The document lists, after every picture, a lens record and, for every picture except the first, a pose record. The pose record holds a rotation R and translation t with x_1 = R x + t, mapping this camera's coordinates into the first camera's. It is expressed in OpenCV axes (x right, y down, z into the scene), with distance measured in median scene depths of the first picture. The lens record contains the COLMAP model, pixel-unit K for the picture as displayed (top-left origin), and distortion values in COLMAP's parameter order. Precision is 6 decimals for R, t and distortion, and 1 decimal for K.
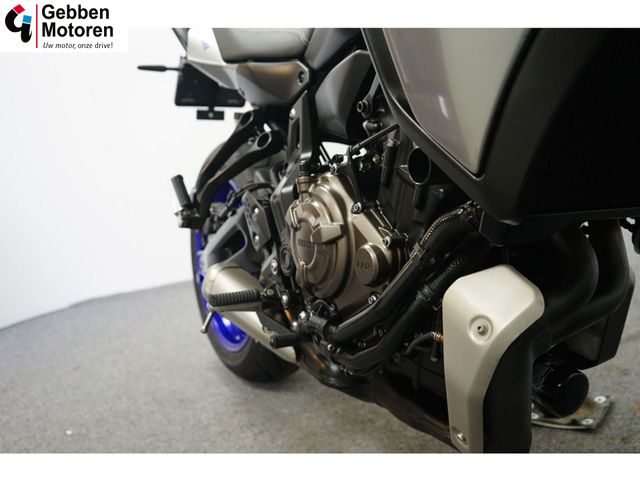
lens RADIAL K [[636.7, 0, 319.9], [0, 636.7, 239.9], [0, 0, 1]] dist [0.009935, 0.000000]
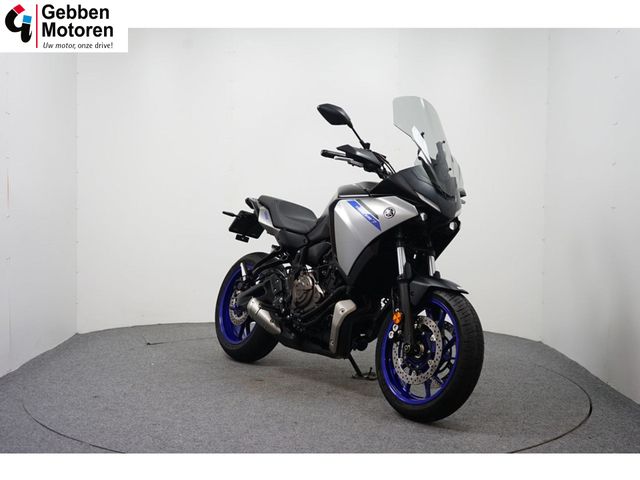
lens RADIAL K [[819.8, 0, 320.0], [0, 819.8, 240.1], [0, 0, 1]] dist [0.034010, 0.000000]
pose [[0.961777, 0.245731, 0.120836, -0.539074], [-0.216169, 0.952202, -0.215828, 0.708589], [-0.168096, 0.181457, 0.968926, -3.498624]]
